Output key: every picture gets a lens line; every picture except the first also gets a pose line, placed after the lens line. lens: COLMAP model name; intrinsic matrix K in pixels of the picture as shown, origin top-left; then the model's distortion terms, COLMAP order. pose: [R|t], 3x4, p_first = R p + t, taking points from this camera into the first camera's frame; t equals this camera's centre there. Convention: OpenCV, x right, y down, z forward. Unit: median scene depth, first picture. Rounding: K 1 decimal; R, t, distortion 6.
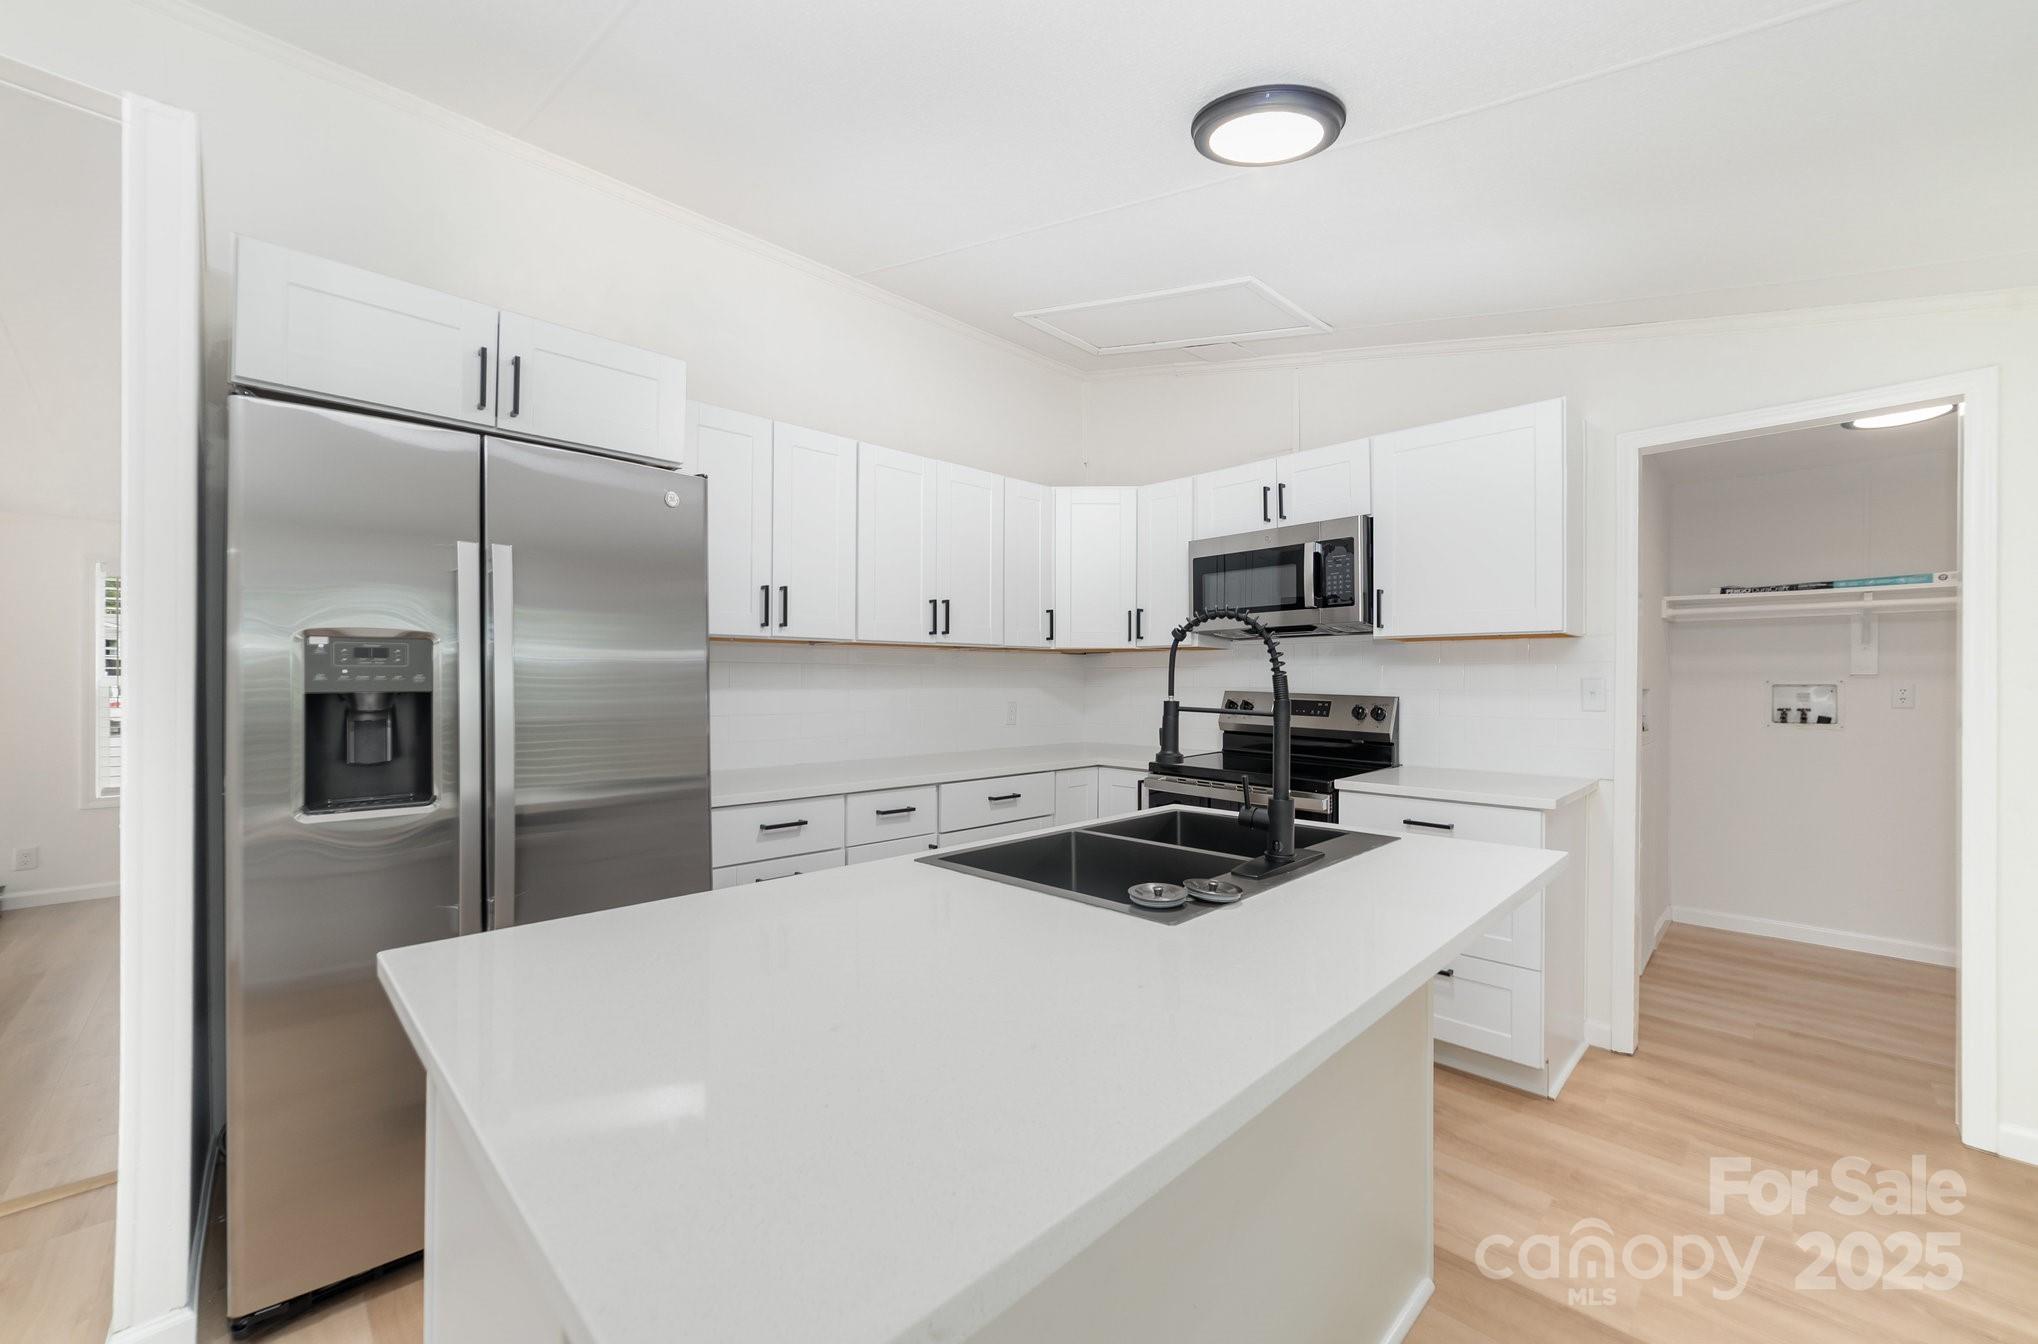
lens RADIAL K [[789.7, 0, 1017.8], [0, 789.7, 679.5], [0, 0, 1]] dist [-0.000355, 0.000602]
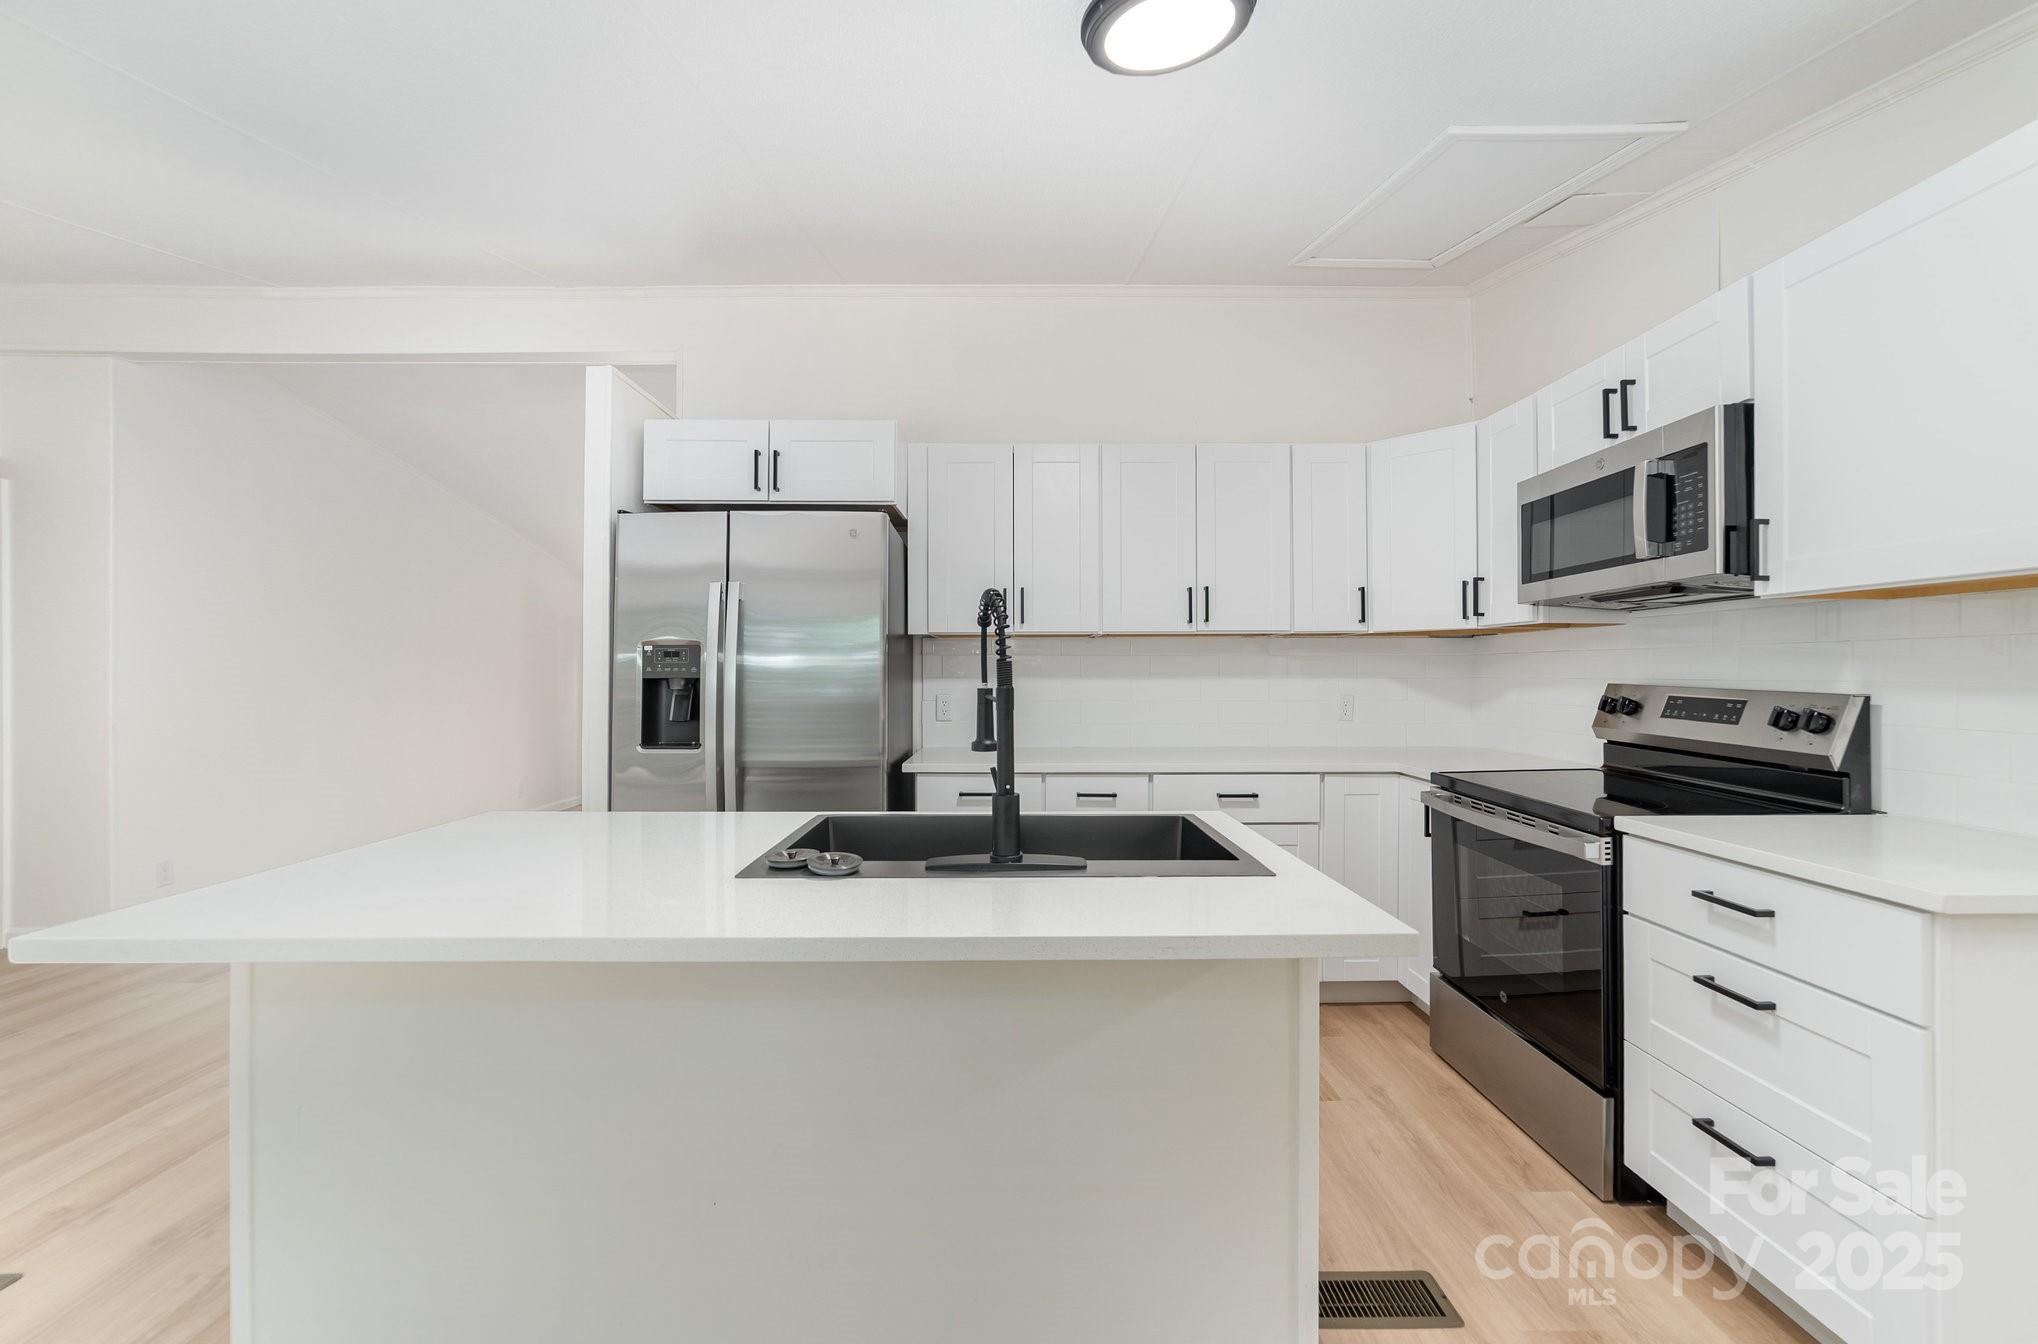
lens RADIAL K [[789.7, 0, 1021.0], [0, 789.7, 669.4], [0, 0, 1]] dist [-0.000355, 0.000602]
pose [[0.727998, -0.006279, -0.685550, 0.442963], [0.003059, 0.999978, -0.005911, 0.004991], [0.685572, 0.002206, 0.728001, 0.154007]]
